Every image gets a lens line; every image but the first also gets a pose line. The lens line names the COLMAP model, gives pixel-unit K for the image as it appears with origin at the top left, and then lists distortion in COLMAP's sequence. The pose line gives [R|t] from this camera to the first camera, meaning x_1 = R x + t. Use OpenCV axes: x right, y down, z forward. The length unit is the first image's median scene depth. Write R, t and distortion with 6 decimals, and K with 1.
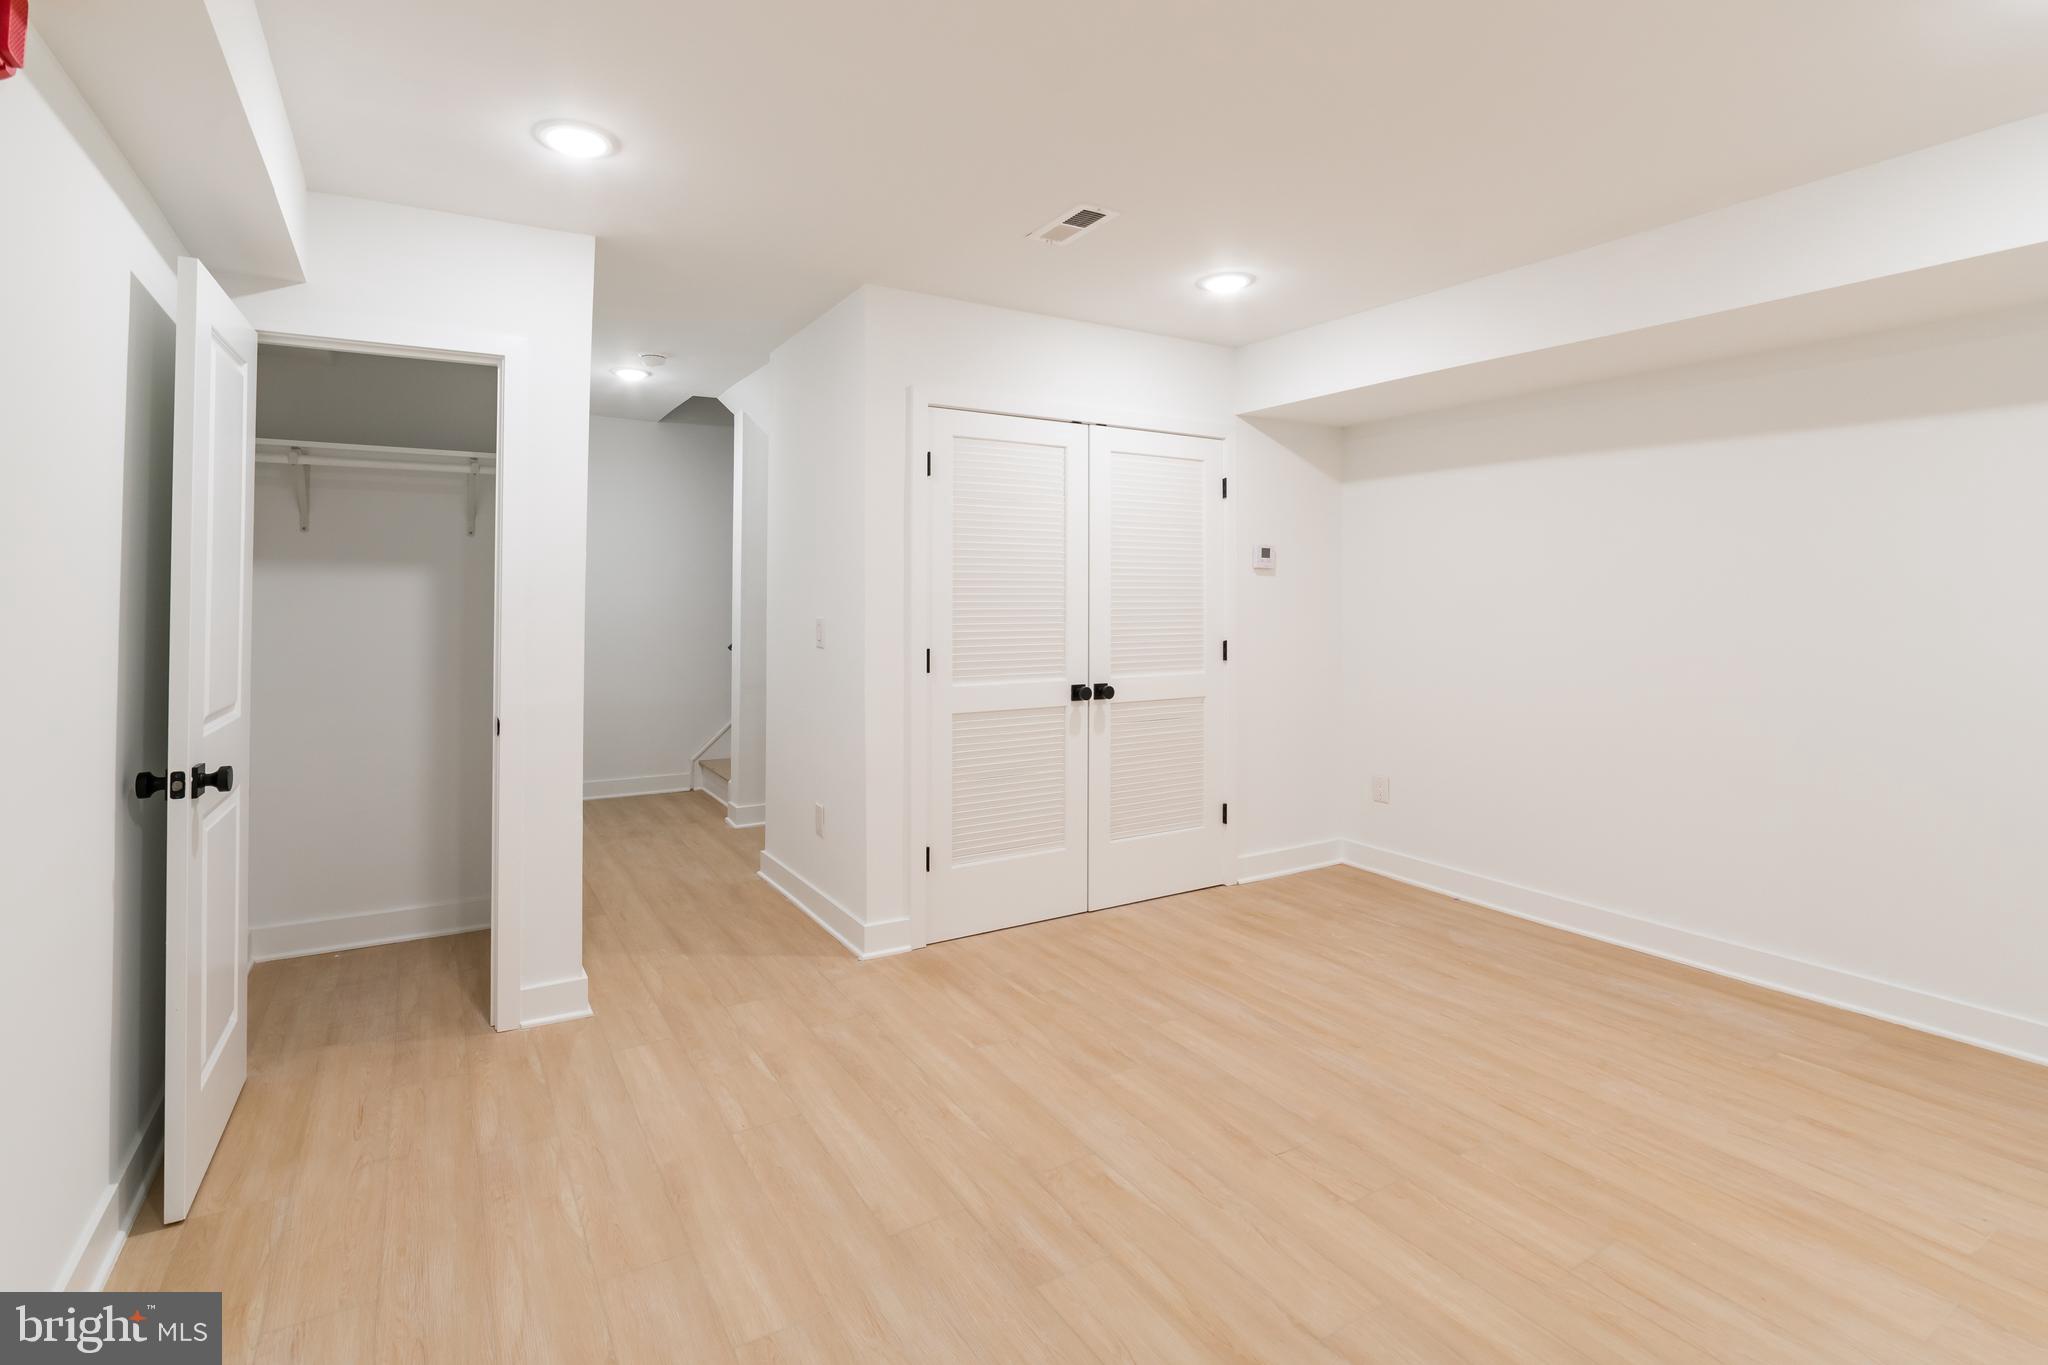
lens RADIAL K [[931.6, 0, 947.3], [0, 931.6, 593.3], [0, 0, 1]] dist [-0.009586, 0.000314]
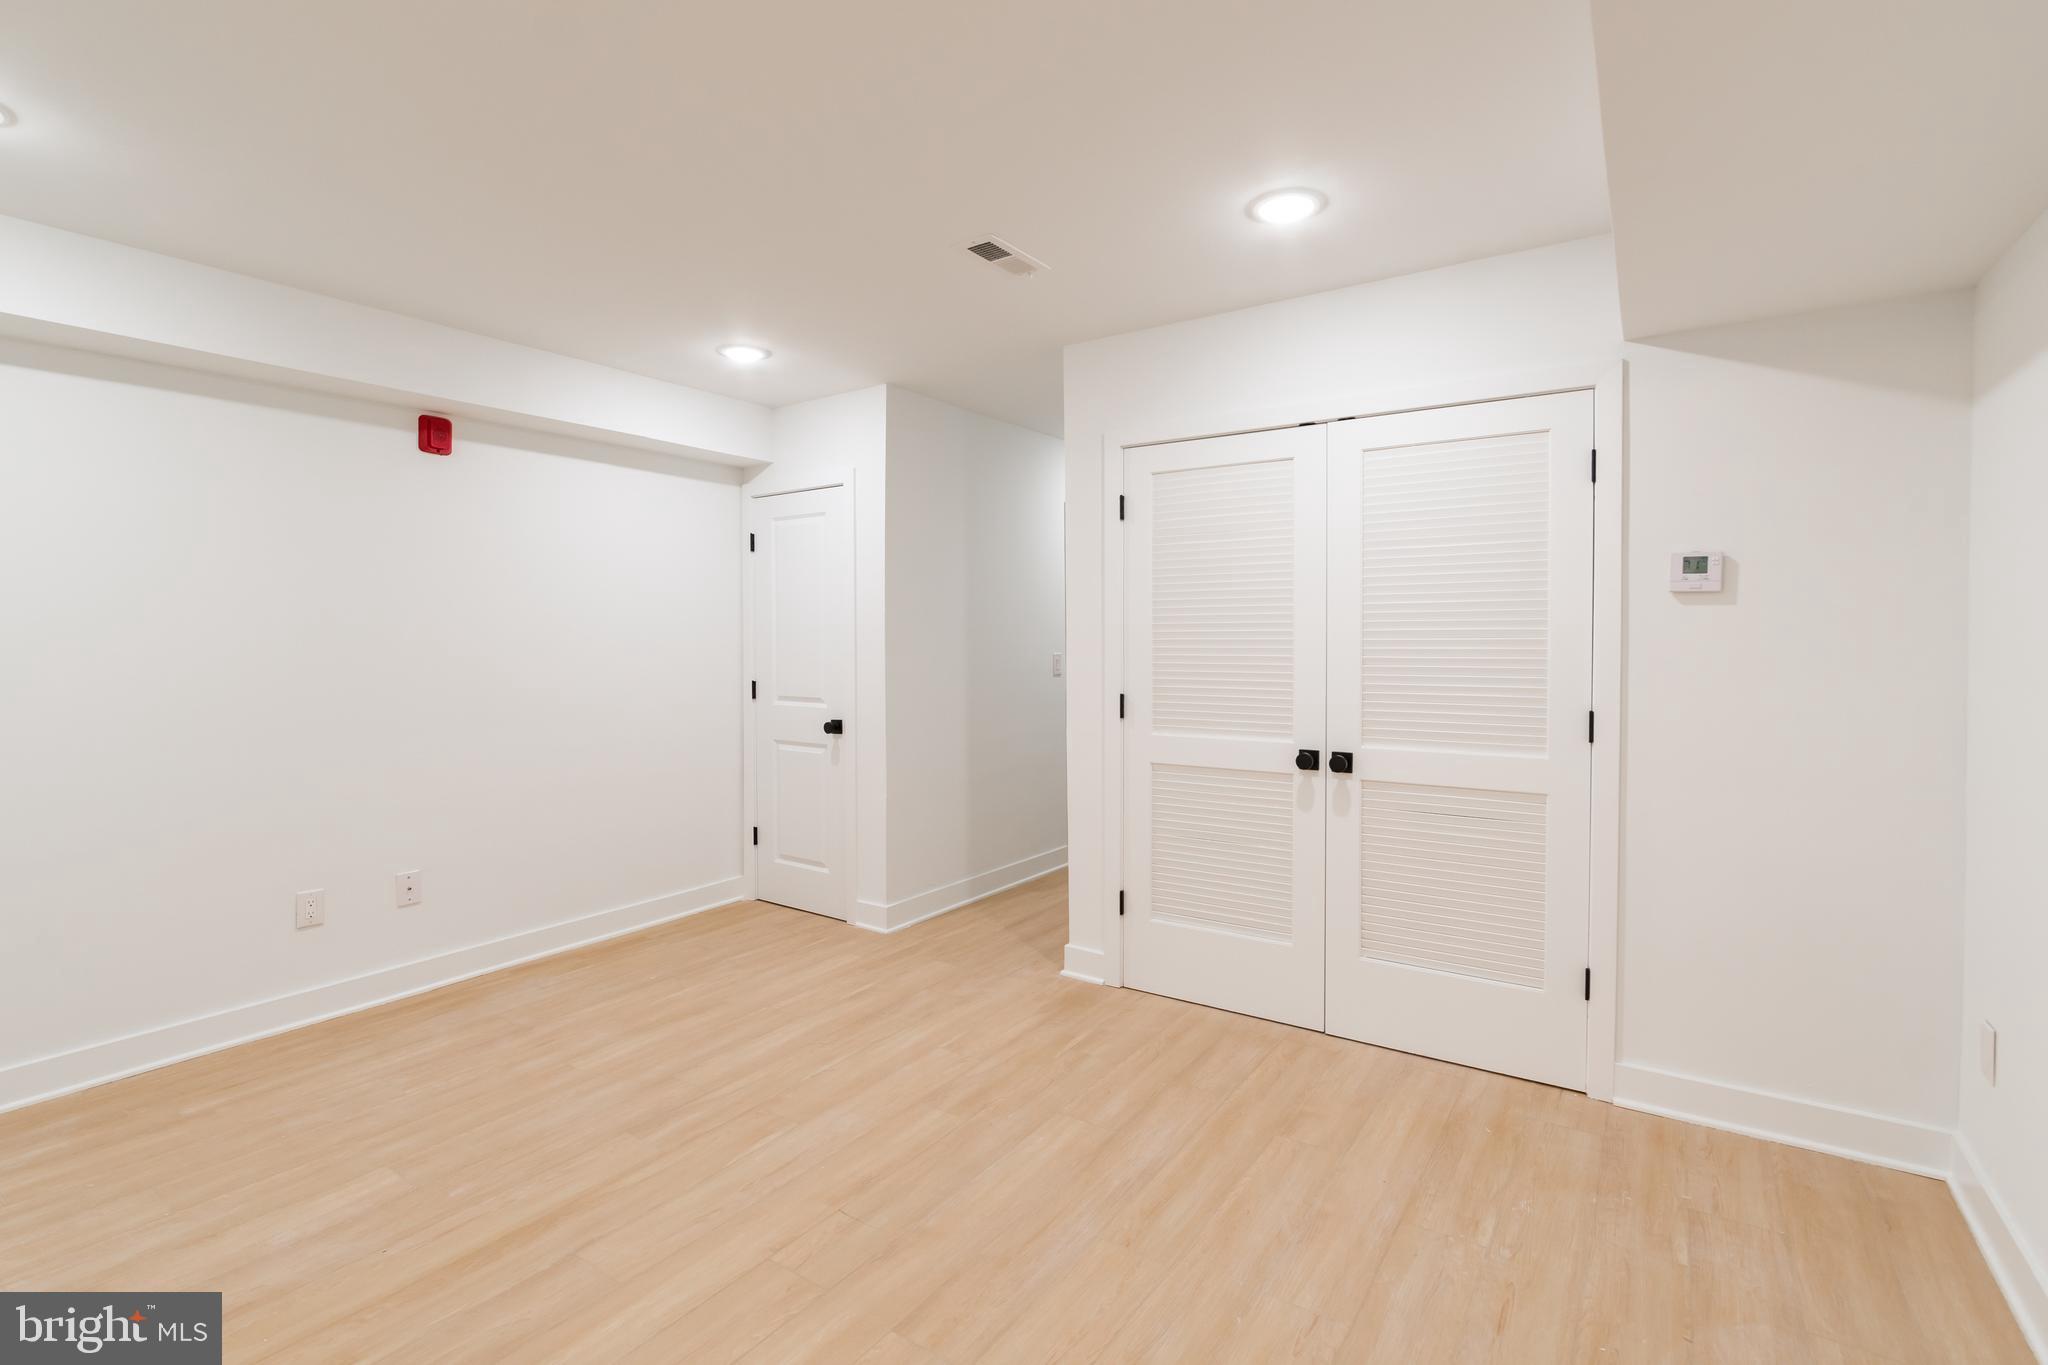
lens RADIAL K [[911.9, 0, 1034.6], [0, 911.9, 671.9], [0, 0, 1]] dist [-0.011564, 0.000318]
pose [[0.469629, 0.028603, -0.882400, 0.952045], [0.004425, 0.999386, 0.034750, 0.002171], [0.882853, -0.020225, 0.469214, 0.550159]]
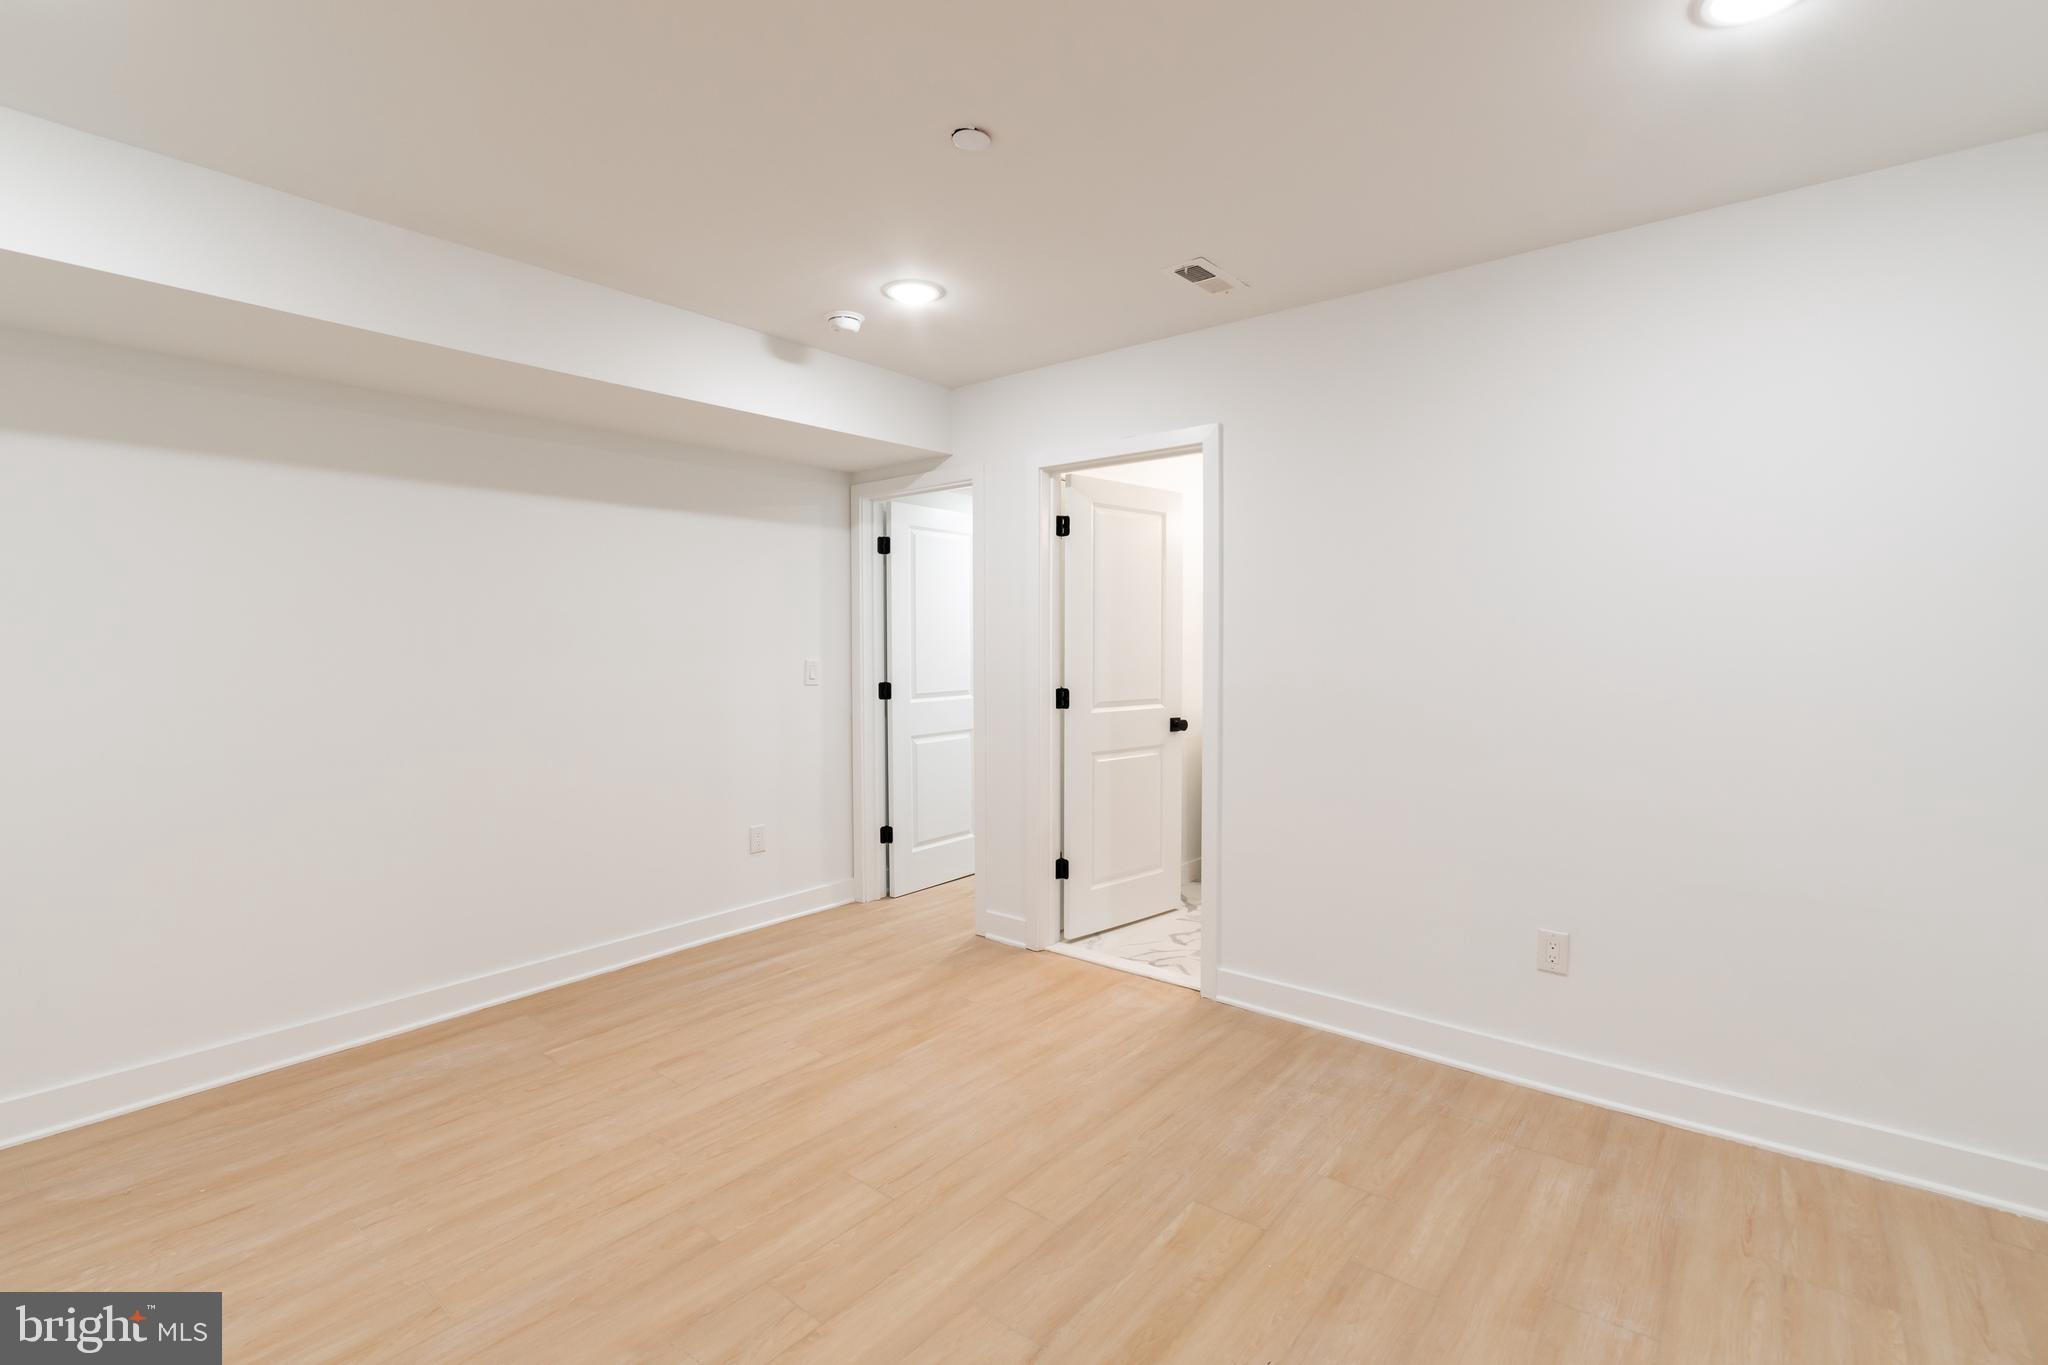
lens RADIAL K [[949.0, 0, 1029.8], [0, 949.0, 639.4], [0, 0, 1]] dist [-0.013983, -0.000041]
pose [[-0.378032, -0.000172, 0.925792, -0.320607], [0.003028, 0.999994, 0.001422, 0.002917], [-0.925787, 0.003341, -0.378030, 0.783930]]
